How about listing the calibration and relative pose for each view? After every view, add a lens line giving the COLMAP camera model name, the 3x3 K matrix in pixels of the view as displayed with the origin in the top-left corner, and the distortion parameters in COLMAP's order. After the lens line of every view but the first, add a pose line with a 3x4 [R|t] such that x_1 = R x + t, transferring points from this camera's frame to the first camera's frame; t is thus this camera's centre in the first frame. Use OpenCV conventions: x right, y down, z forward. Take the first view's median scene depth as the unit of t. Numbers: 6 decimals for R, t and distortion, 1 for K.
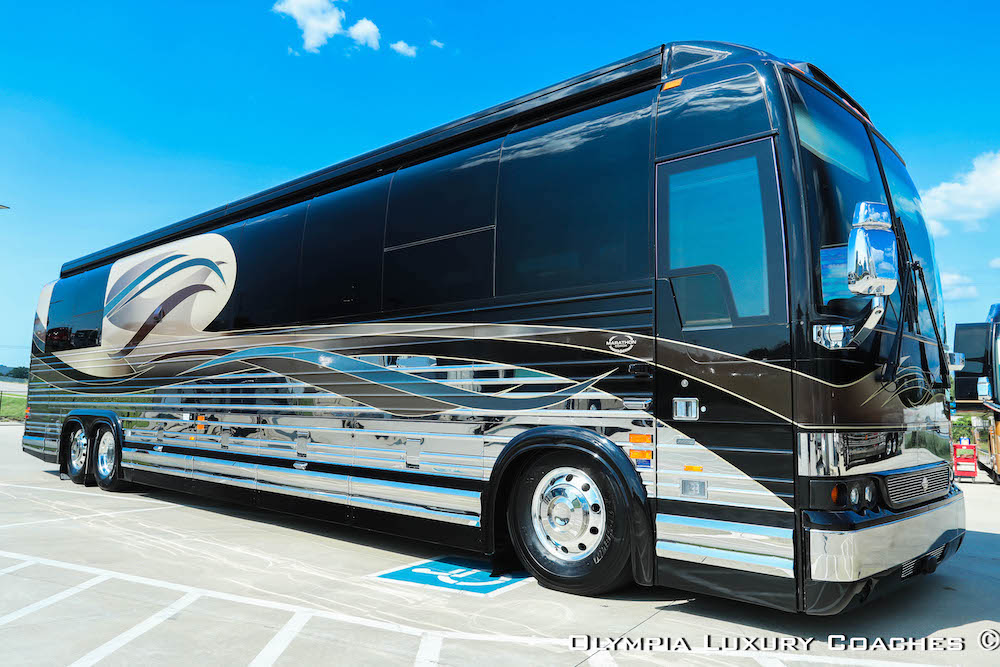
lens RADIAL K [[749.8, 0, 500.0], [0, 749.8, 333.5], [0, 0, 1]] dist [-0.000930, 0.000061]
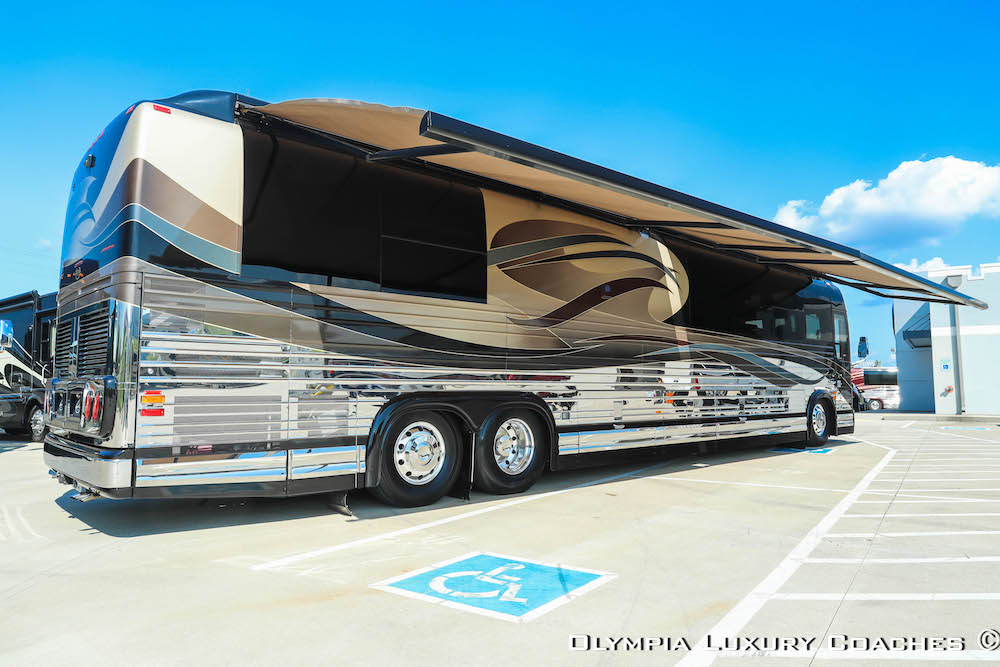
lens RADIAL K [[675.3, 0, 500.0], [0, 675.3, 333.5], [0, 0, 1]] dist [-0.059796, 0.064626]
pose [[0.072728, 0.064040, 0.995294, -2.741135], [-0.103102, 0.993073, -0.056363, 0.189011], [-0.992008, -0.098518, 0.078827, 2.159573]]
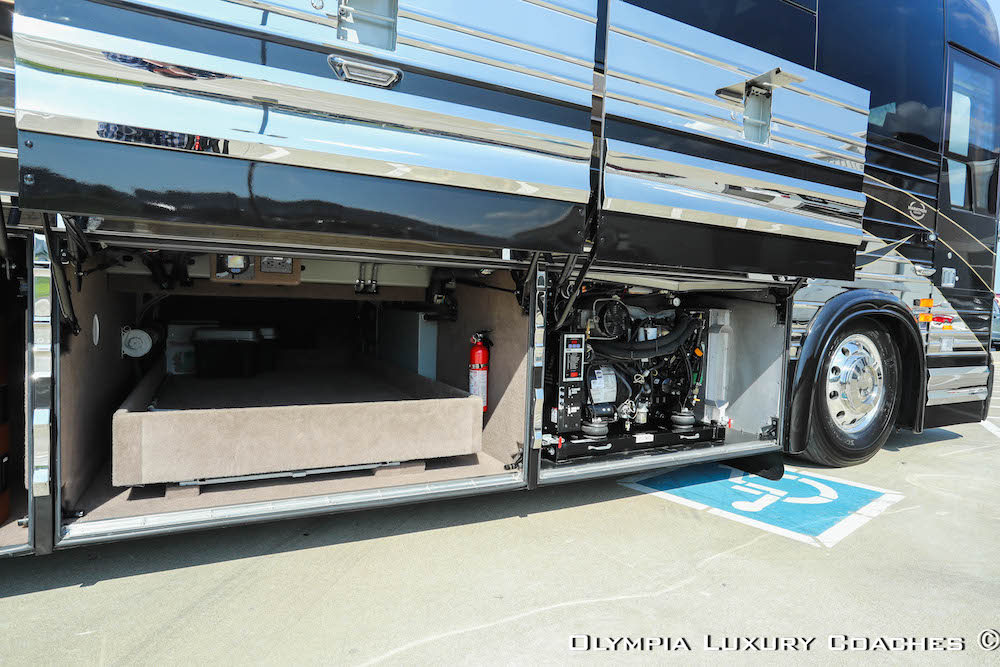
lens RADIAL K [[573.2, 0, 500.0], [0, 573.2, 333.5], [0, 0, 1]] dist [-0.033097, 0.001587]
pose [[0.324484, -0.055746, 0.944247, -0.745948], [-0.125381, 0.986918, 0.101351, 0.170735], [-0.937545, -0.151278, 0.313250, 1.260239]]
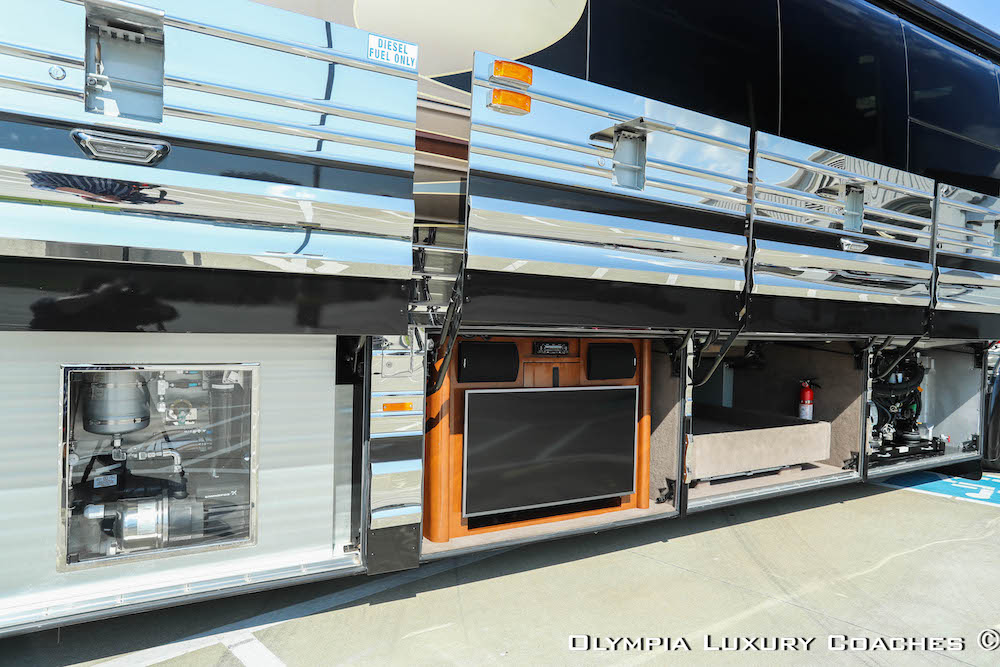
lens RADIAL K [[631.8, 0, 500.0], [0, 631.8, 333.5], [0, 0, 1]] dist [-0.071951, 0.064114]
pose [[0.286999, -0.024639, 0.957614, -1.208808], [-0.119102, 0.990995, 0.061193, 0.160923], [-0.950498, -0.131616, 0.281480, 1.627598]]
